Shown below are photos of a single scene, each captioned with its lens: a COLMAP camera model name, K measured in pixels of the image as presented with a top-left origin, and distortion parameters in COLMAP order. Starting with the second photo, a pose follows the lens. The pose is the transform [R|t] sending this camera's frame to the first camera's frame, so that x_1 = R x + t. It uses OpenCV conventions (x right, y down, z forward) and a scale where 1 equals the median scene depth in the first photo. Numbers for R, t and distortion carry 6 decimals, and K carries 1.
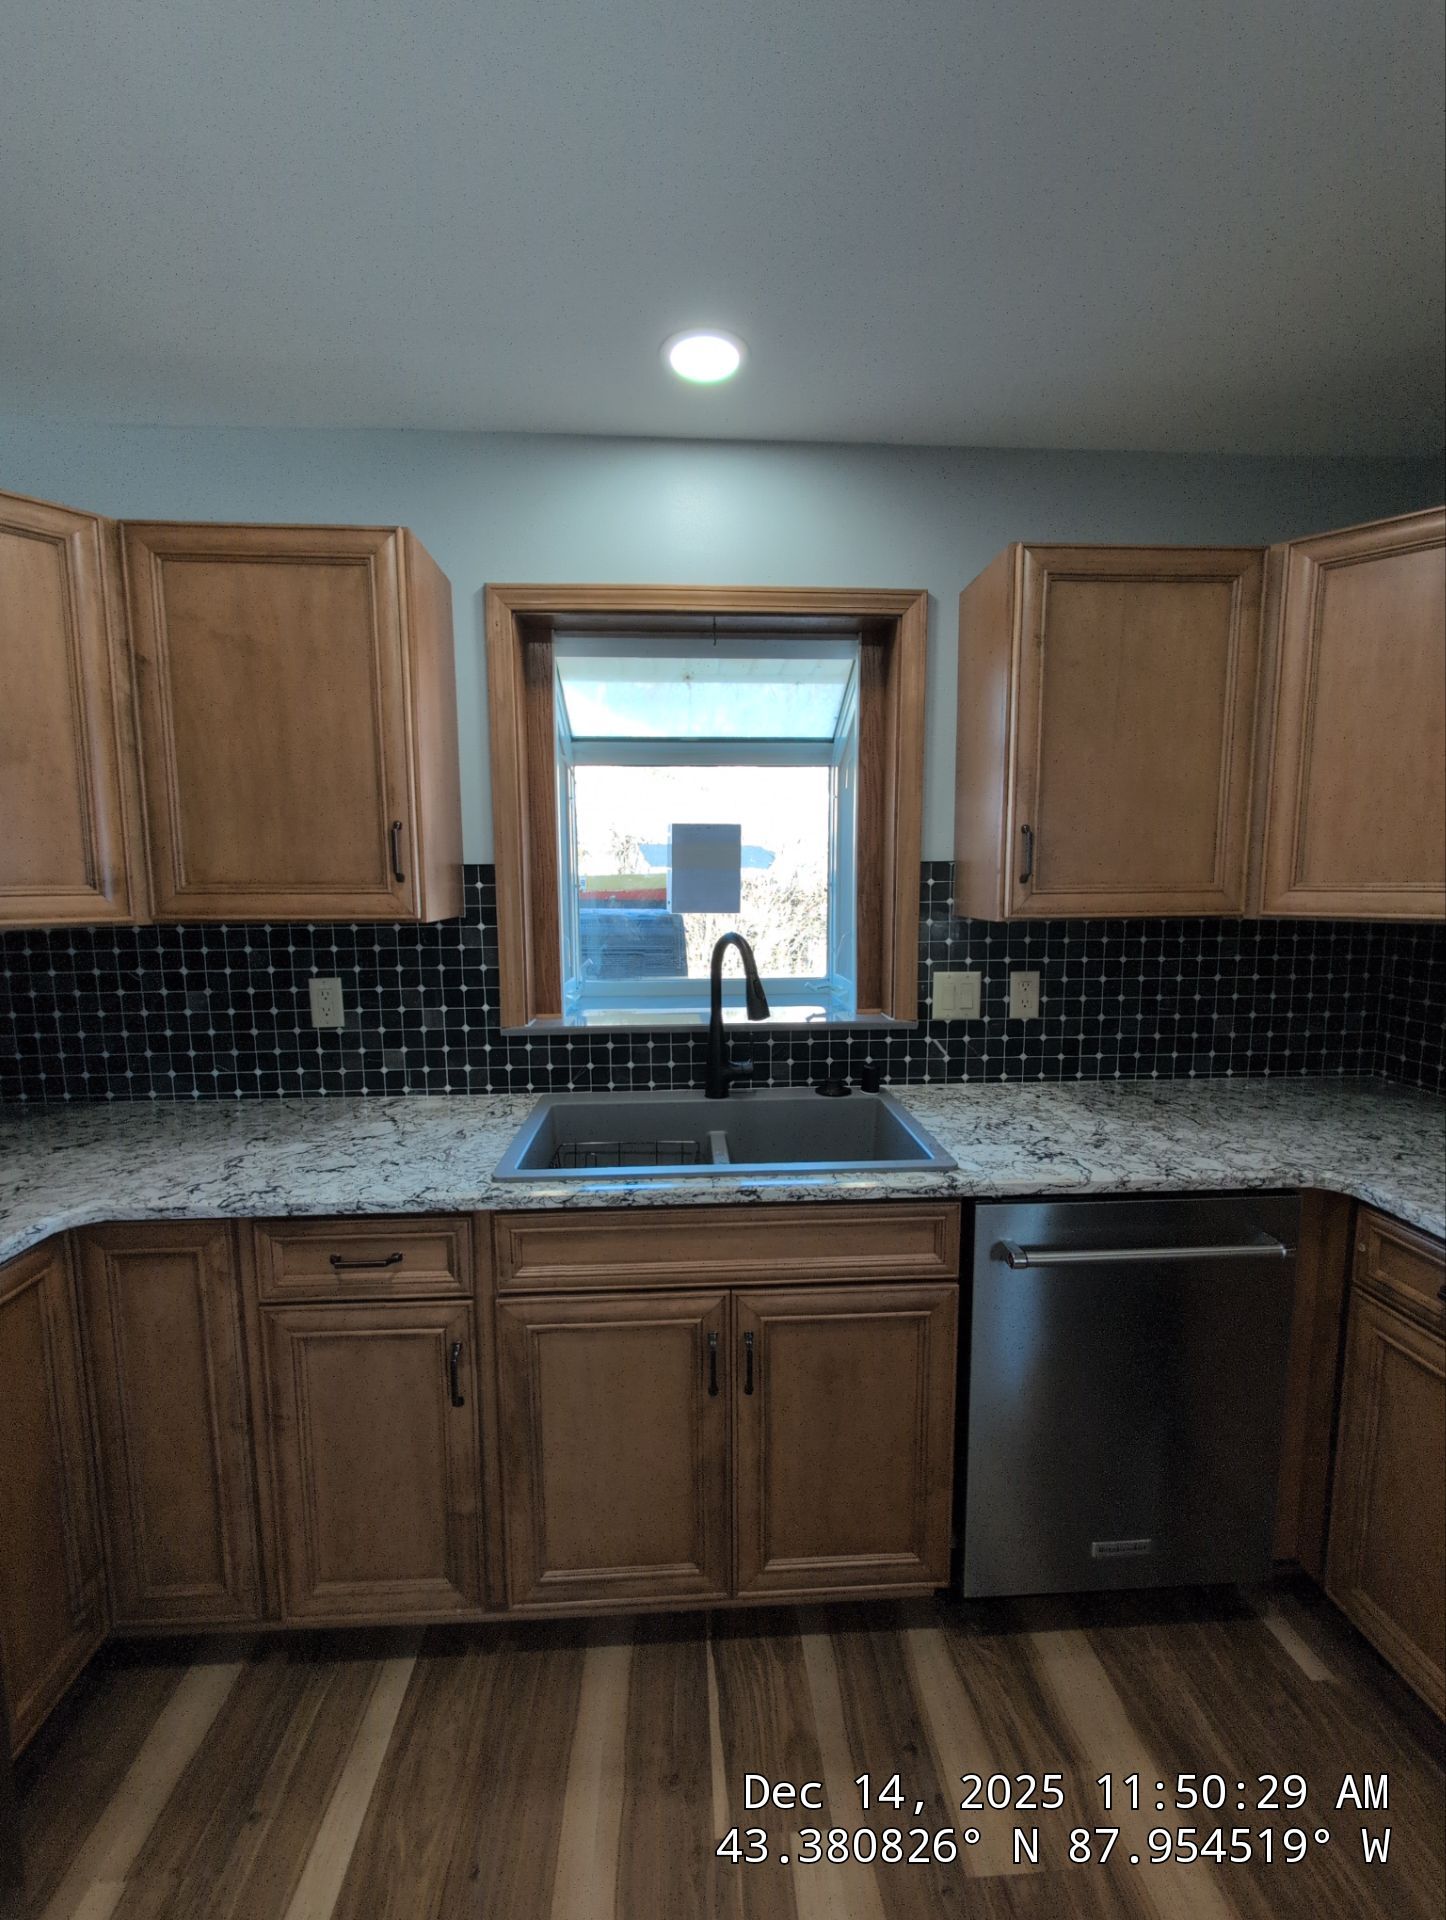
lens RADIAL K [[818.8, 0, 725.9], [0, 818.8, 971.3], [0, 0, 1]] dist [0.002342, -0.000704]
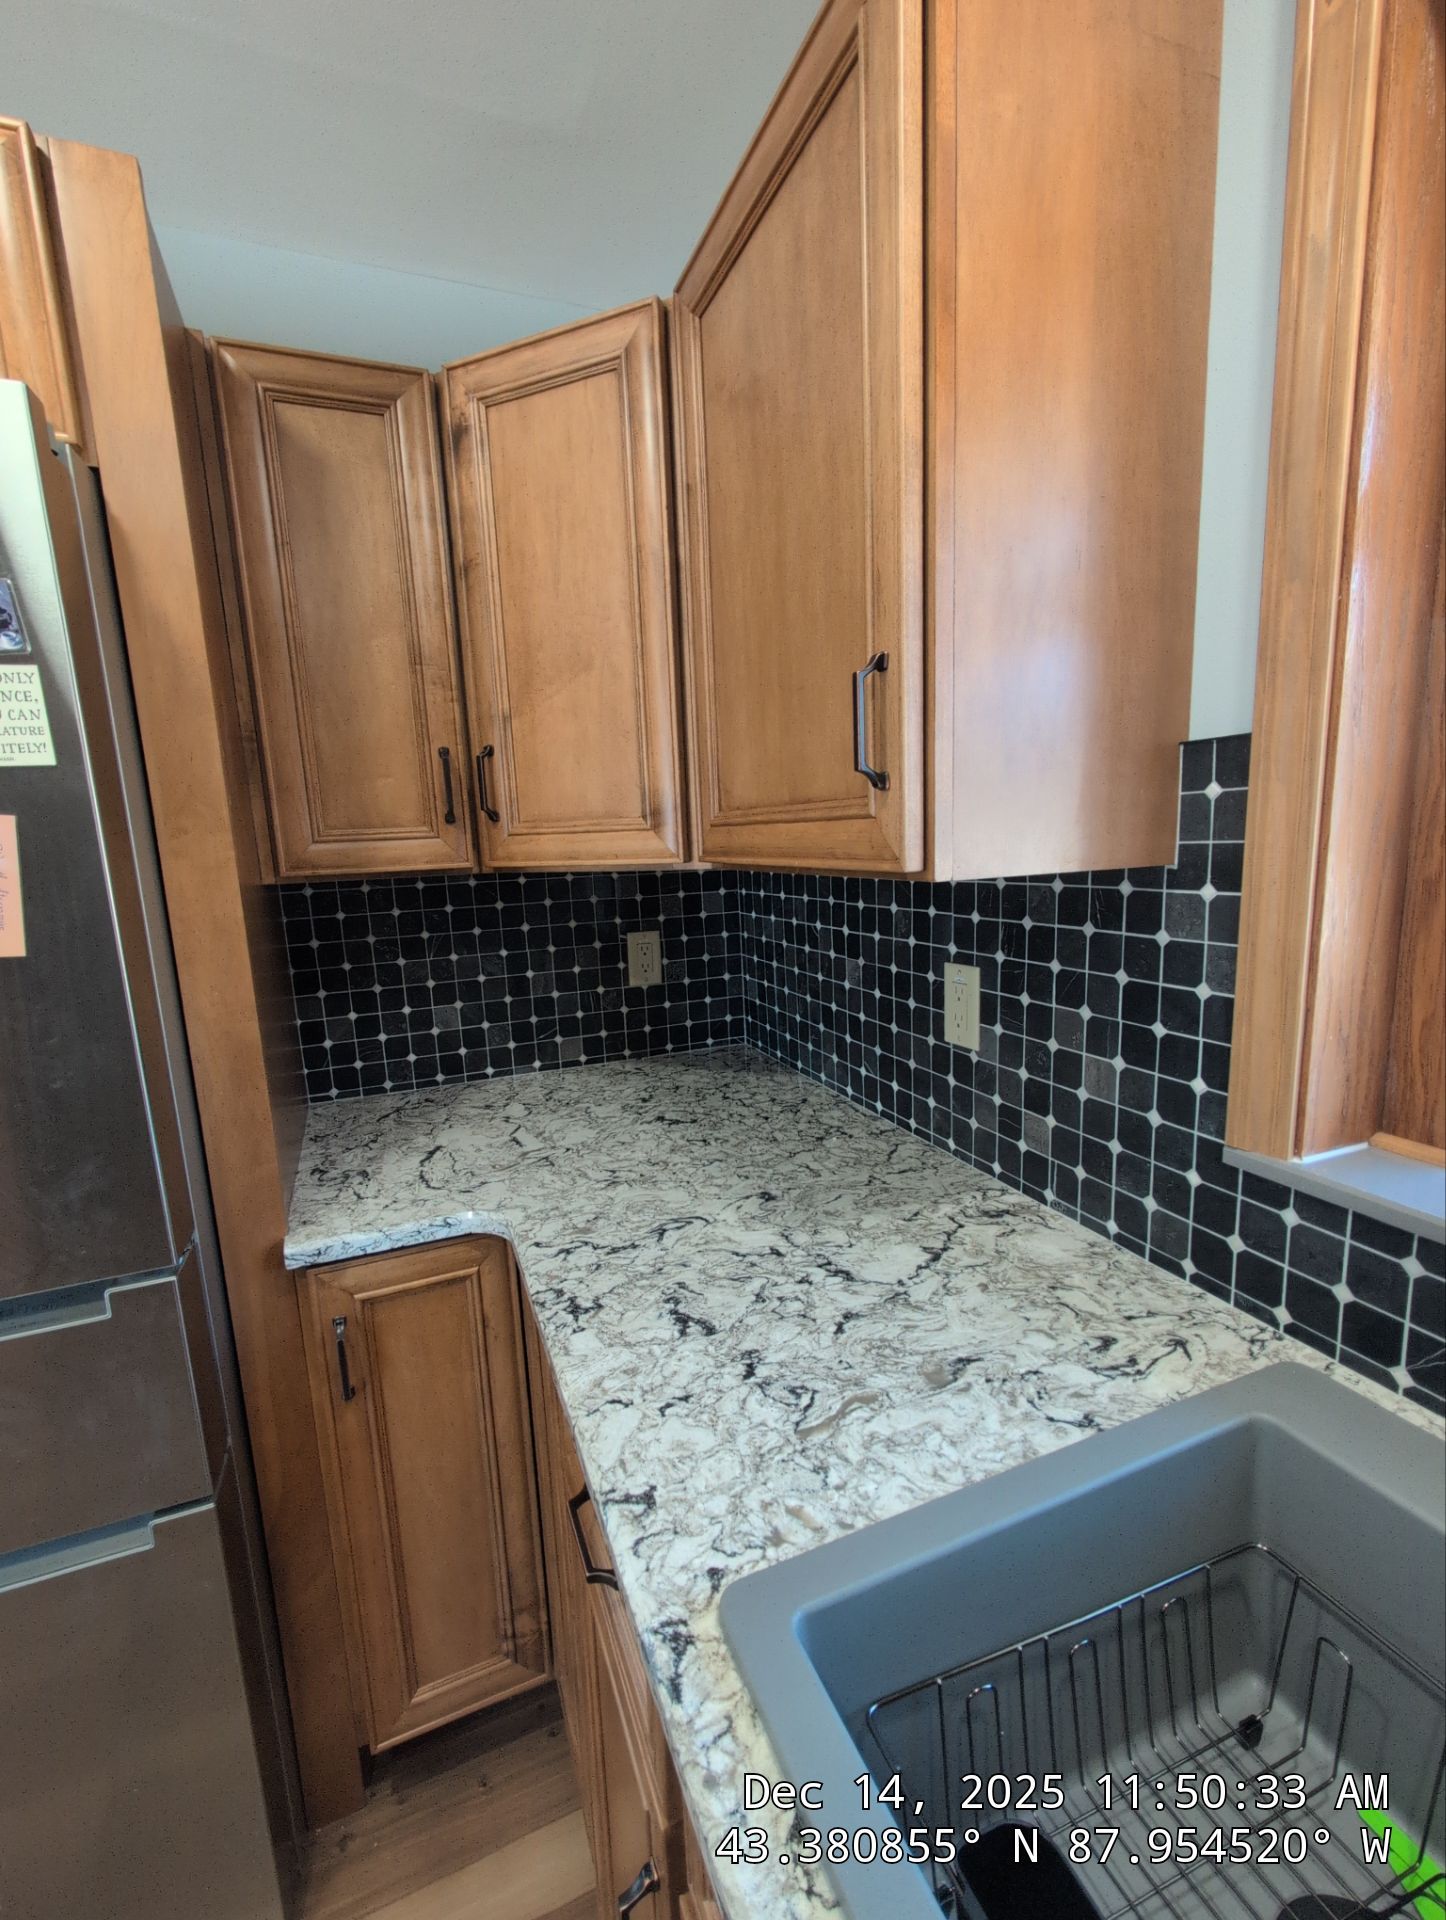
lens RADIAL K [[818.8, 0, 719.6], [0, 818.8, 974.7], [0, 0, 1]] dist [0.002342, -0.000704]
pose [[0.325050, 0.148509, -0.933963, 0.011435], [-0.072612, 0.988597, 0.131925, -0.050594], [0.942905, 0.024935, 0.332127, 0.636699]]
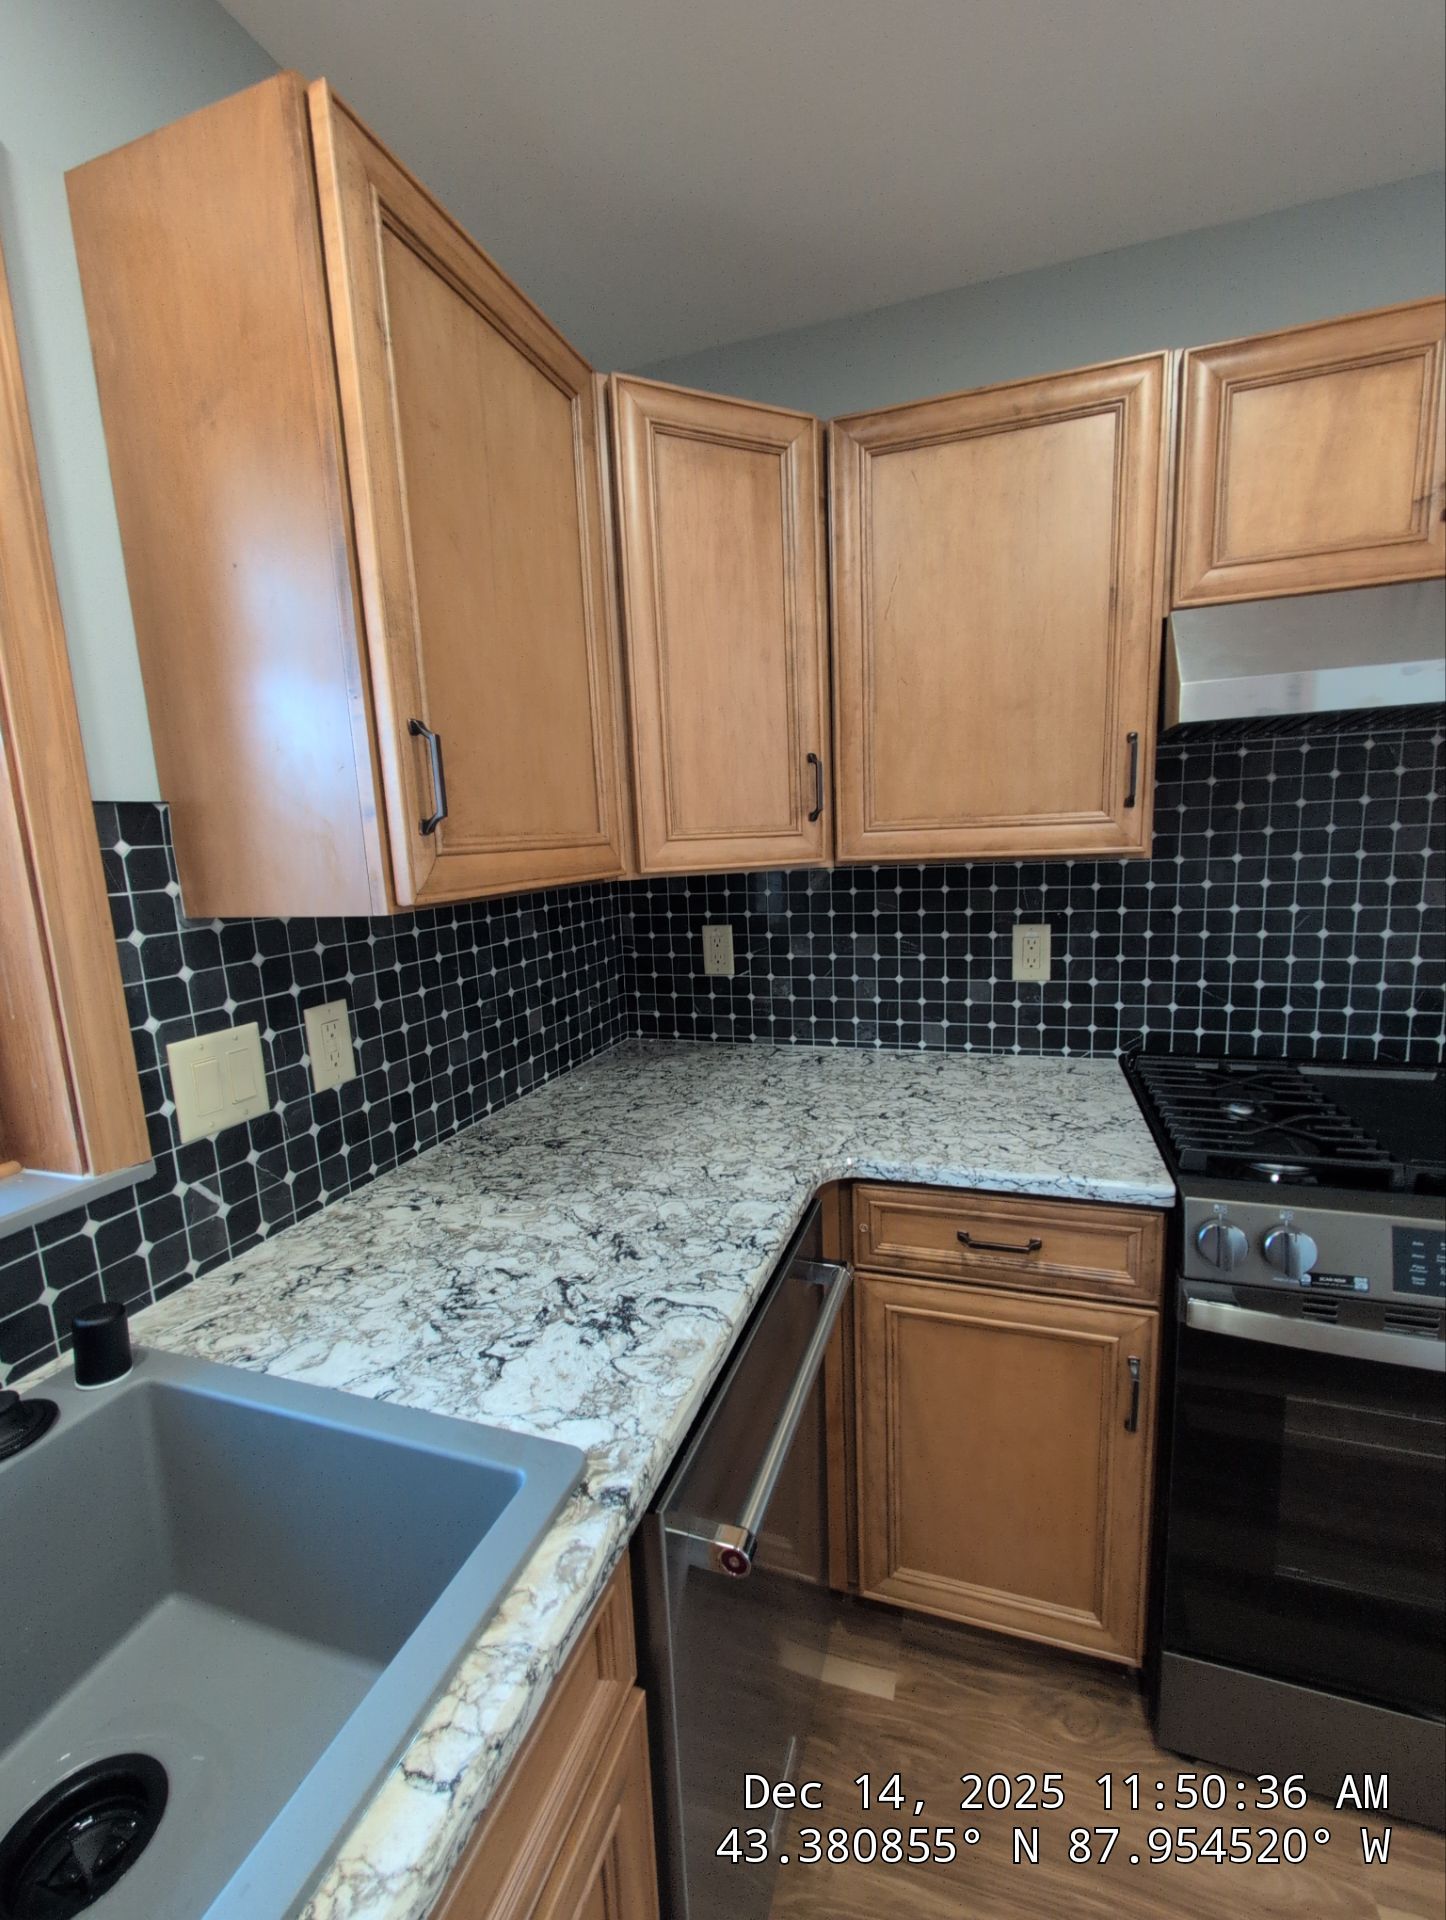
lens RADIAL K [[818.8, 0, 723.7], [0, 818.8, 972.6], [0, 0, 1]] dist [0.002342, -0.000704]
pose [[0.377638, -0.163312, 0.911438, -0.042299], [0.148204, 0.982294, 0.114603, -0.047080], [-0.914016, 0.091800, 0.395155, 0.549712]]
